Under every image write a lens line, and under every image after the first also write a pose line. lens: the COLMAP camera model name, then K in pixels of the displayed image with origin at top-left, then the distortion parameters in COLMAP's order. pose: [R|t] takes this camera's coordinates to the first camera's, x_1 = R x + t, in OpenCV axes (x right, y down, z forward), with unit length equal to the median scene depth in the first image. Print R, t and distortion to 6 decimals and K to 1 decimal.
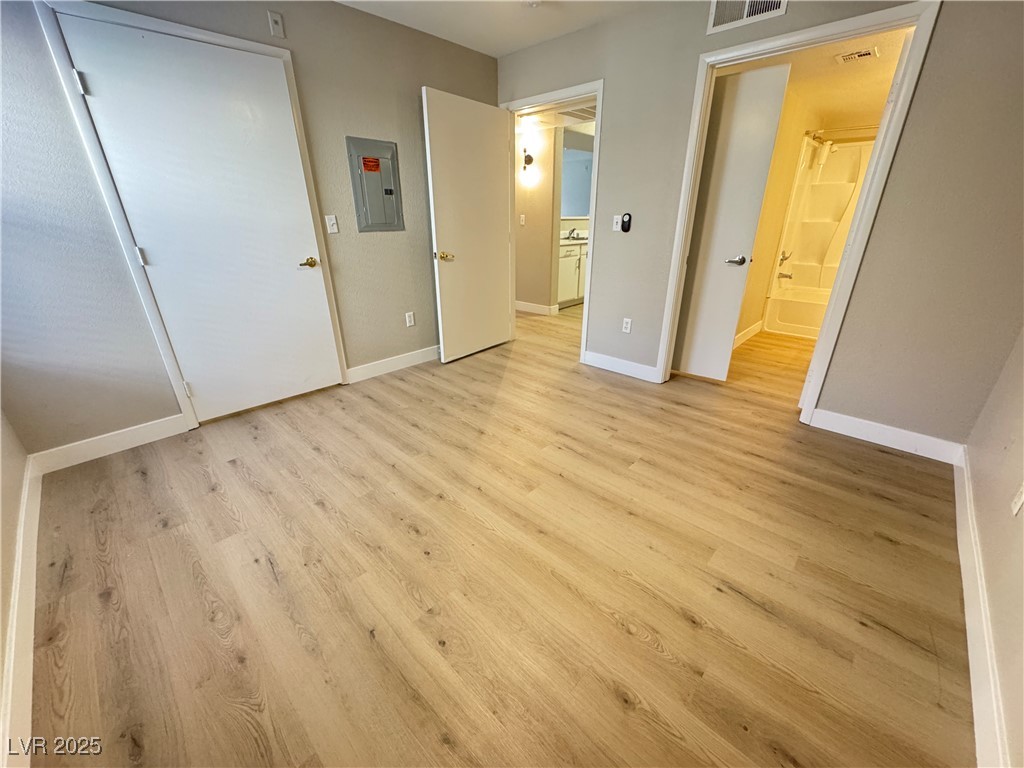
lens RADIAL K [[406.0, 0, 512.0], [0, 406.0, 384.0], [0, 0, 1]] dist [-0.006144, 0.000159]
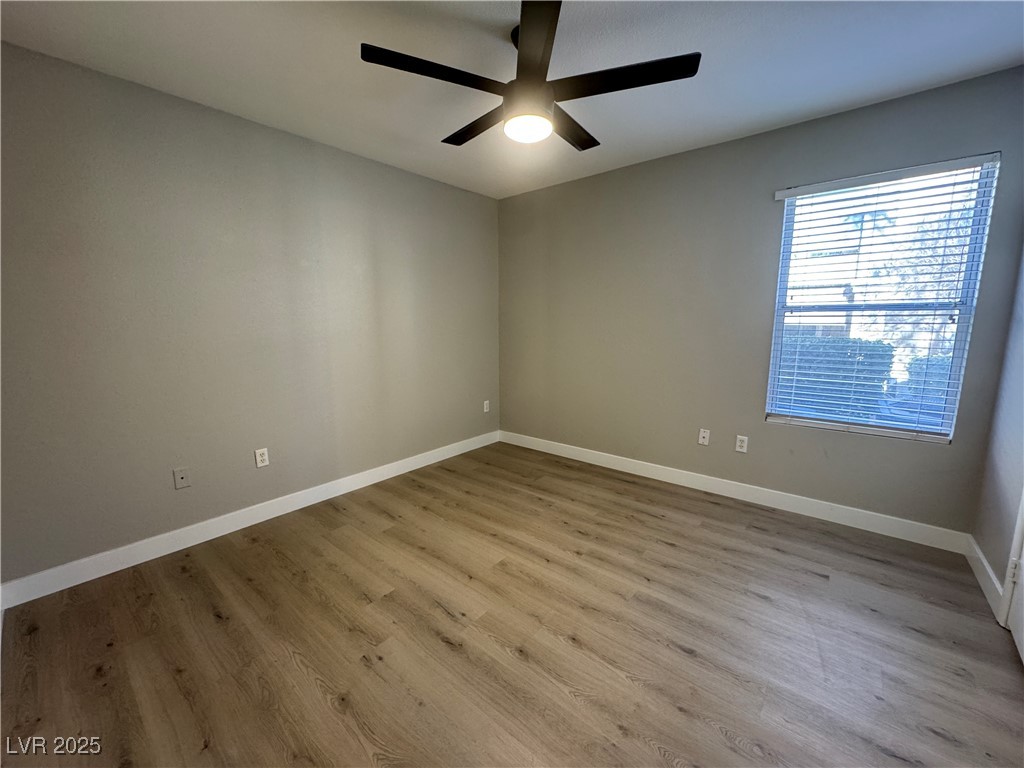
lens RADIAL K [[406.0, 0, 512.0], [0, 406.0, 384.0], [0, 0, 1]] dist [-0.006144, 0.000159]
pose [[-0.997915, 0.018752, -0.061753, 0.081927], [-0.016398, 0.851779, 0.523644, -0.780052], [0.062419, 0.523565, -0.849696, 1.800556]]
